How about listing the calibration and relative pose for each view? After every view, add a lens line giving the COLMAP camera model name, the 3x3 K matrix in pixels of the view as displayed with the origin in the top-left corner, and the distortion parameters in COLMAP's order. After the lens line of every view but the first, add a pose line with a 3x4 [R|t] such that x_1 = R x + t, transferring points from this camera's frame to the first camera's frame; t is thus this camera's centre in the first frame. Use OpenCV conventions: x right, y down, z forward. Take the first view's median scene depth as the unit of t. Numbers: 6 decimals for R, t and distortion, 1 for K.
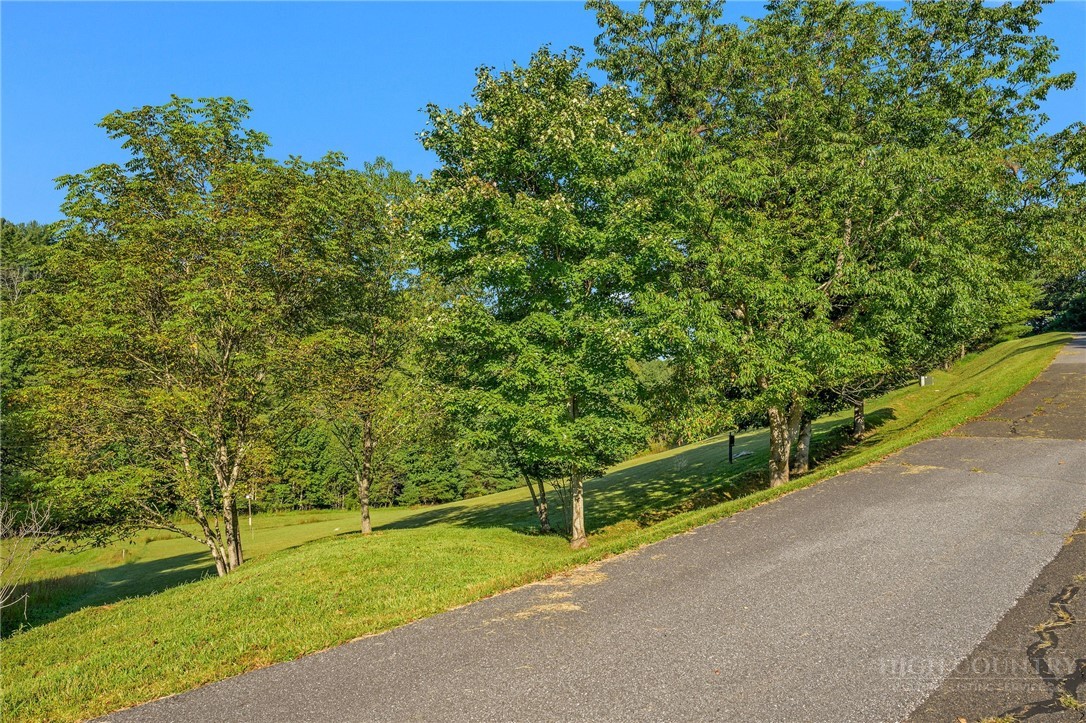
lens RADIAL K [[730.1, 0, 539.9], [0, 730.1, 358.3], [0, 0, 1]] dist [-0.006184, 0.000856]
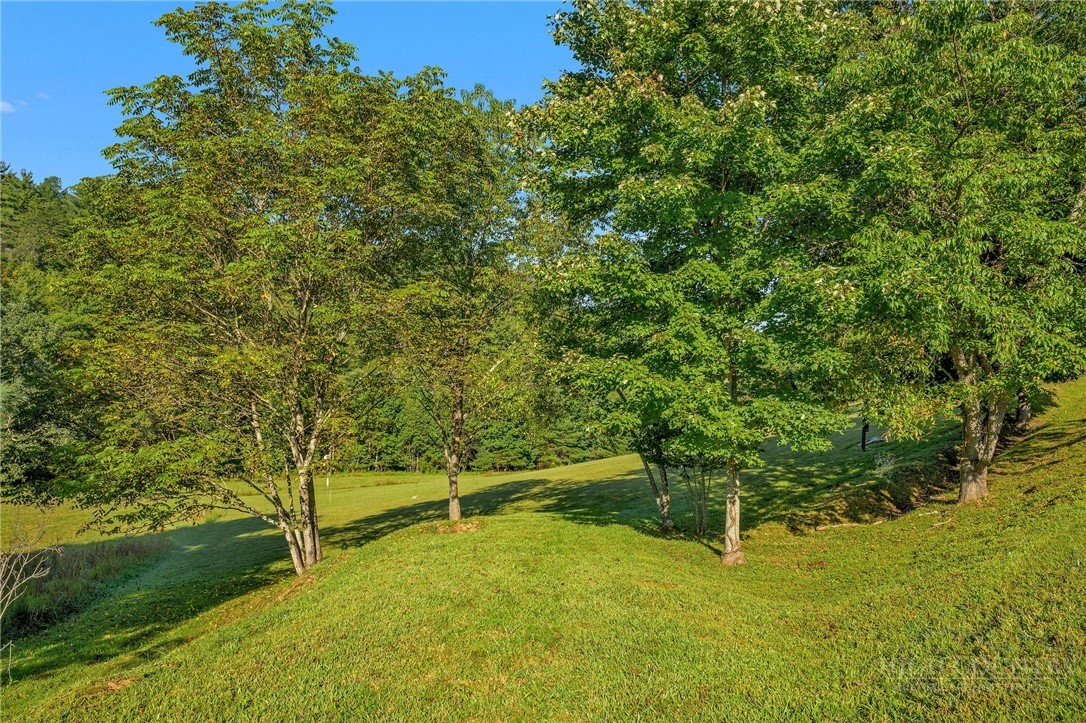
lens RADIAL K [[730.1, 0, 540.8], [0, 730.1, 362.9], [0, 0, 1]] dist [-0.006184, 0.000856]
pose [[0.995053, 0.030527, -0.094541, -0.075558], [-0.025753, 0.998351, 0.051312, 0.008010], [0.095951, -0.048624, 0.994198, 0.185523]]
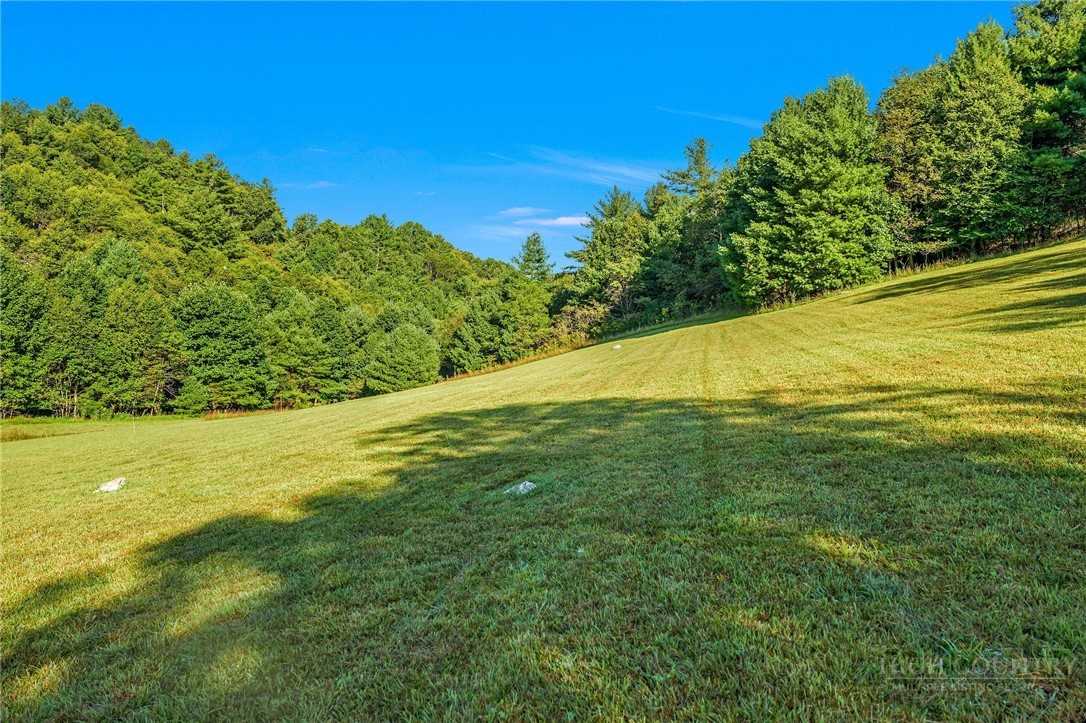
lens RADIAL K [[730.1, 0, 546.7], [0, 730.1, 359.1], [0, 0, 1]] dist [-0.006184, 0.000856]
pose [[0.947291, 0.041457, 0.317680, -0.663160], [-0.077641, 0.991740, 0.102097, 0.474789], [-0.310823, -0.121381, 0.942685, 2.226972]]
